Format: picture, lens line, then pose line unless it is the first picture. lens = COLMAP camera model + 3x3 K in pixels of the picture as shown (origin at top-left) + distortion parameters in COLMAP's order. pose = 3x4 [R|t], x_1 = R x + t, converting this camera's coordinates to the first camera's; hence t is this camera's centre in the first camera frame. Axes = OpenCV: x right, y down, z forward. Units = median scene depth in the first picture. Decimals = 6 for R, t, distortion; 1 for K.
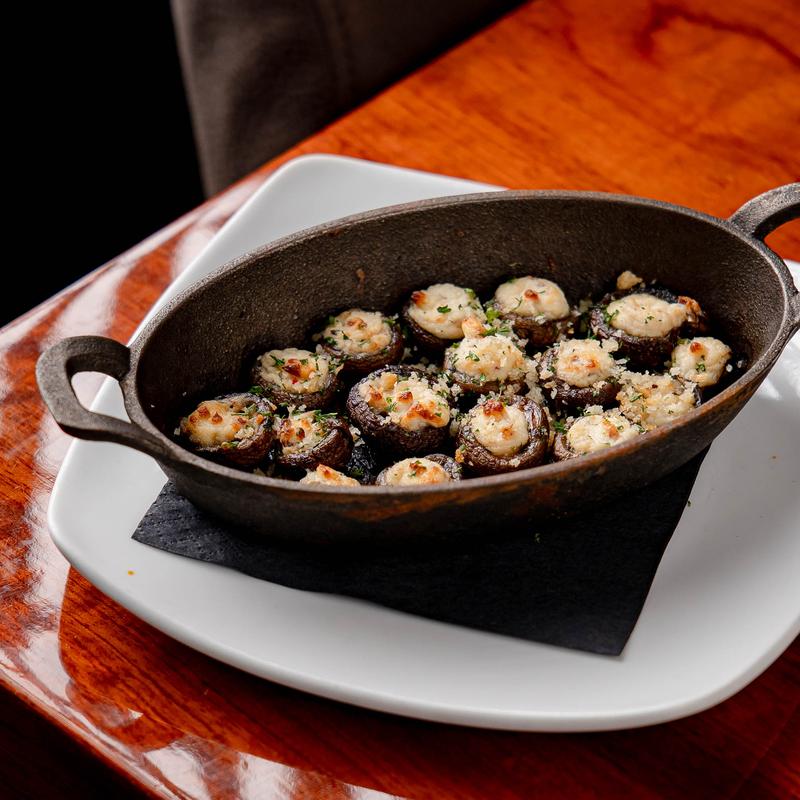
lens RADIAL K [[3541.4, 0, 400.3], [0, 3541.4, 399.7], [0, 0, 1]] dist [0.147280, 0.000000]
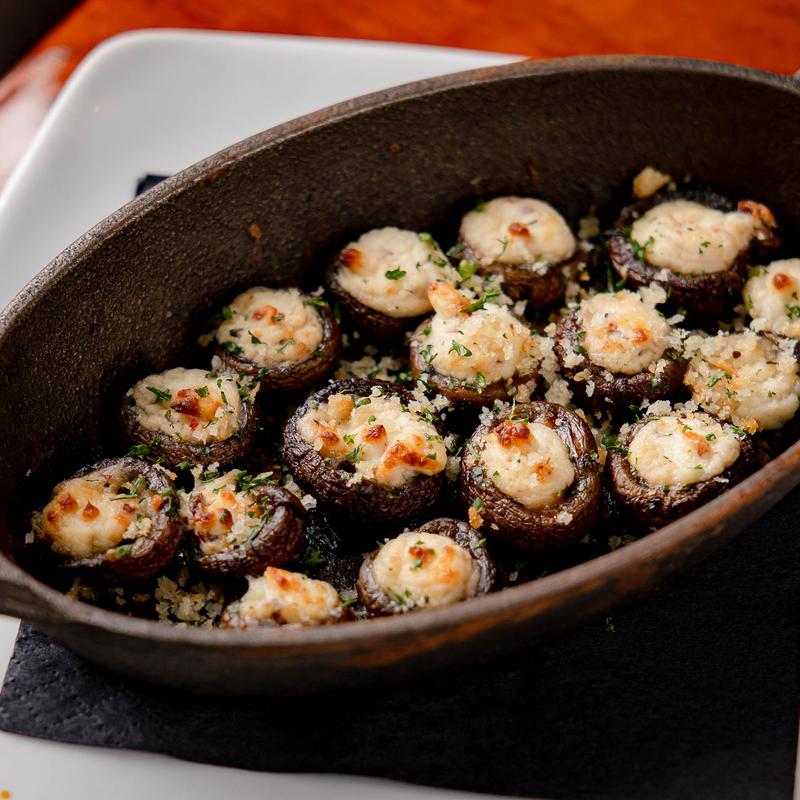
lens RADIAL K [[3541.4, 0, 399.6], [0, 3541.4, 400.5], [0, 0, 1]] dist [0.147280, 0.000000]
pose [[0.982473, -0.142514, 0.120154, -0.069363], [0.126670, 0.983316, 0.130555, -0.088552], [-0.136755, -0.113047, 0.984133, 0.358252]]
